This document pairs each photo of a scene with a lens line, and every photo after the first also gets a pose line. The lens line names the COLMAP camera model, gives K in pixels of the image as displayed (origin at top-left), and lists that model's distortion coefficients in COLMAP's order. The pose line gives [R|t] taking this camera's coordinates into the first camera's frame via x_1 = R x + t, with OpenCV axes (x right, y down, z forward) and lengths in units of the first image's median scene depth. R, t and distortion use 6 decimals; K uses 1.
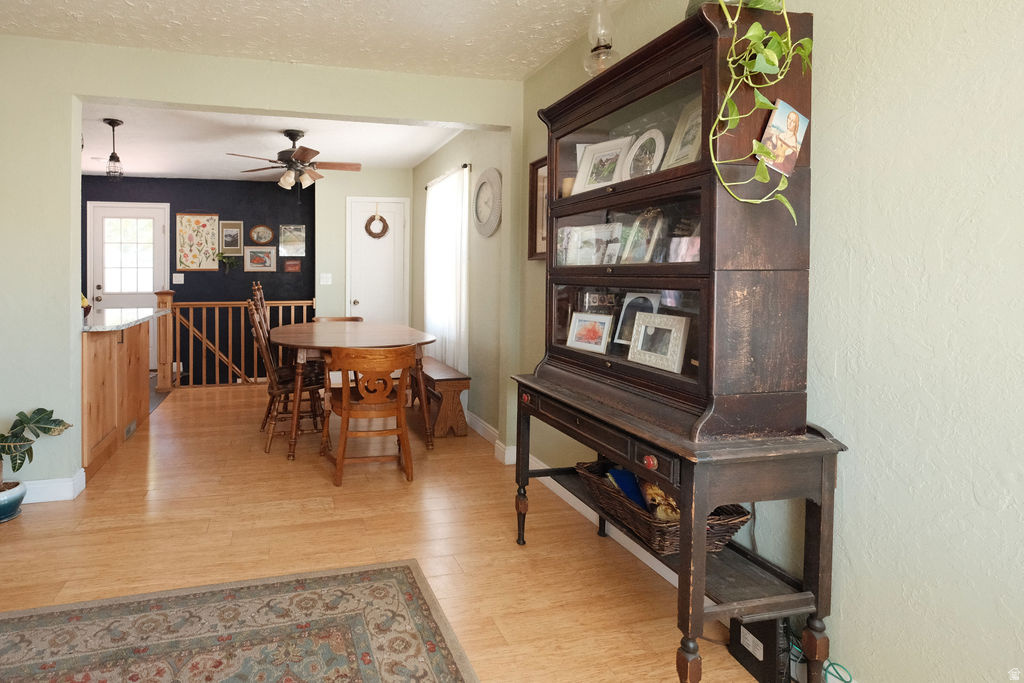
lens RADIAL K [[474.2, 0, 411.3], [0, 474.2, 274.6], [0, 0, 1]] dist [0.000235, -0.000045]
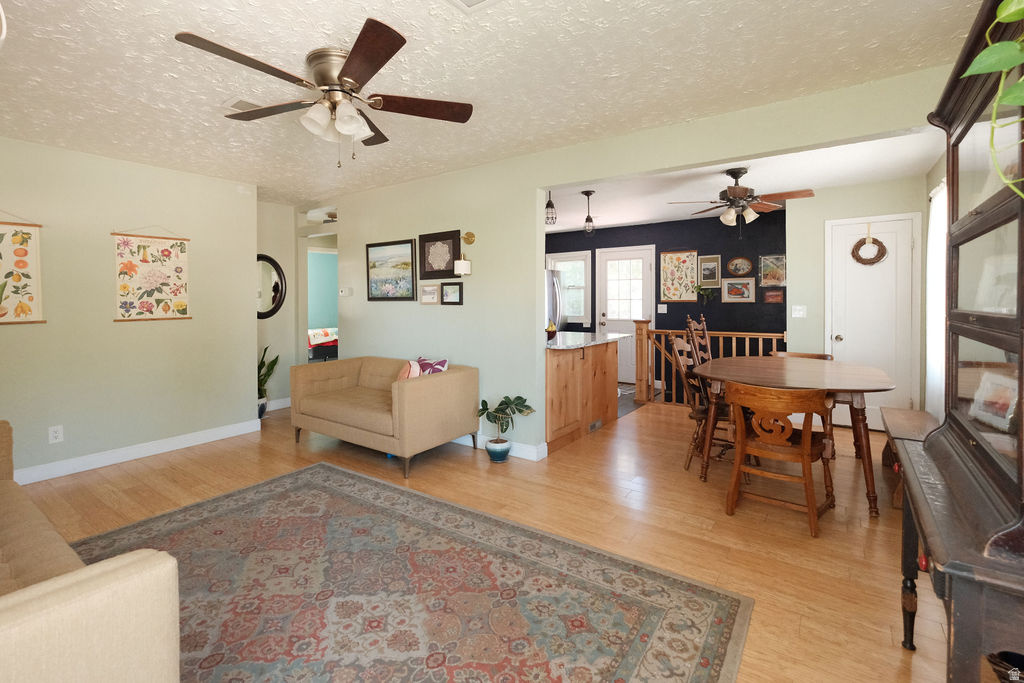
lens RADIAL K [[435.2, 0, 522.6], [0, 435.2, 304.8], [0, 0, 1]] dist [-0.000245, 0.000212]
pose [[0.715202, 0.003611, -0.698908, 0.208689], [-0.004154, 0.999991, 0.000916, -0.016024], [0.698905, 0.002248, 0.715211, -0.002711]]
